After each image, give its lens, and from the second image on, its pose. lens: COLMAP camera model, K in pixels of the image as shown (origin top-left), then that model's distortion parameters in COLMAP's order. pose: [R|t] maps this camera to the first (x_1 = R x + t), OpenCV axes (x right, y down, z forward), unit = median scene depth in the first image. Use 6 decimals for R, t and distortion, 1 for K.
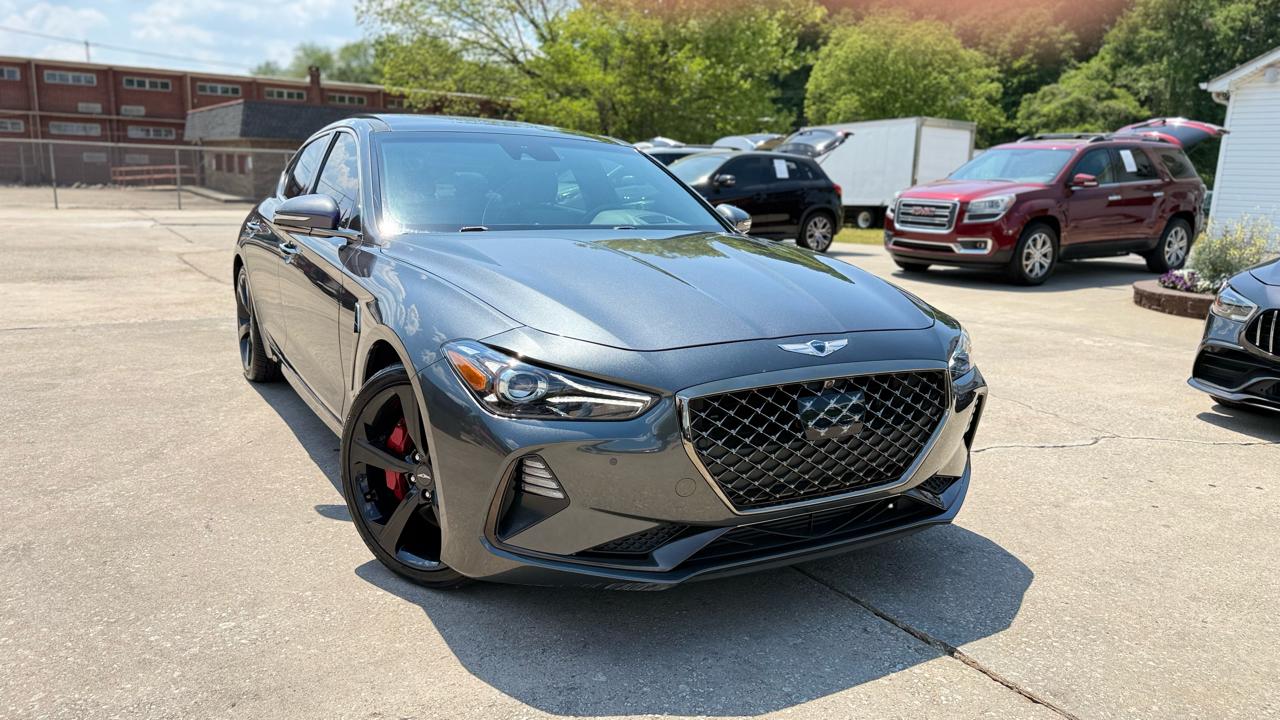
lens RADIAL K [[905.3, 0, 639.9], [0, 905.3, 358.6], [0, 0, 1]] dist [0.034463, -0.045742]
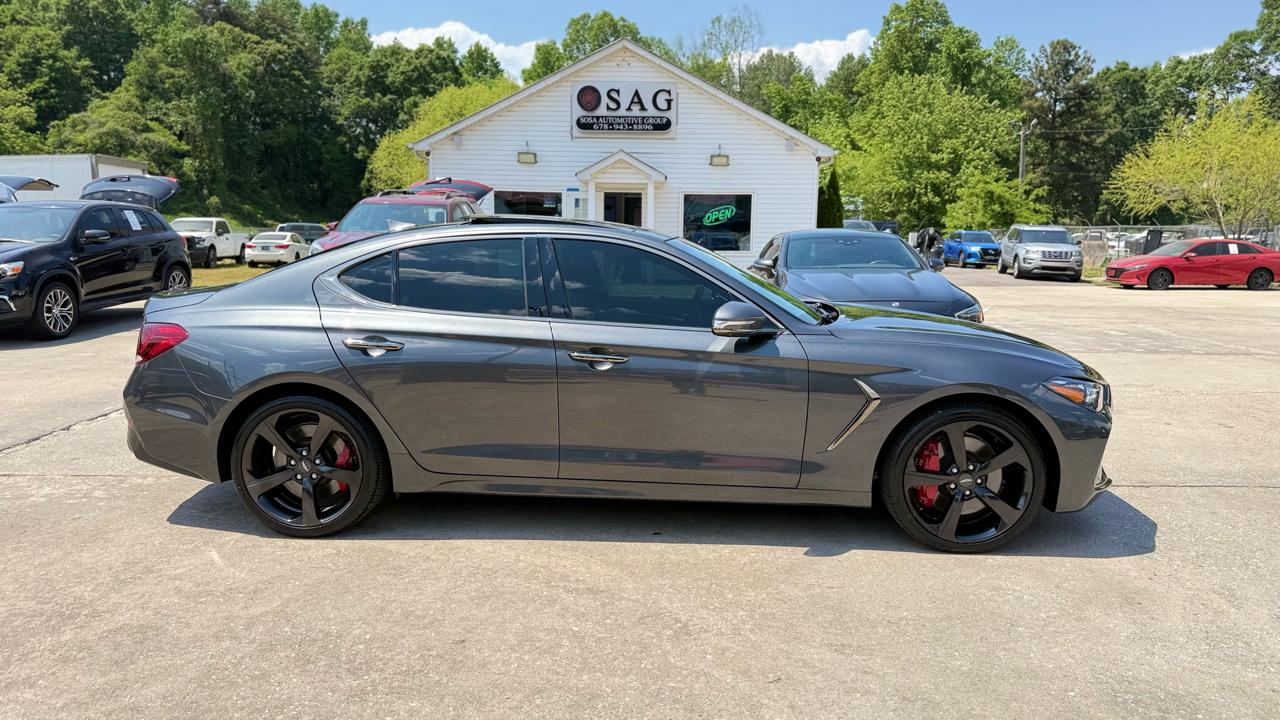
lens RADIAL K [[905.3, 0, 646.2], [0, 905.3, 362.7], [0, 0, 1]] dist [0.034463, -0.045742]
pose [[0.543609, -0.149175, 0.825976, -0.108985], [0.170747, 0.983156, 0.065187, -0.015649], [-0.821788, 0.105596, 0.559923, 0.035834]]
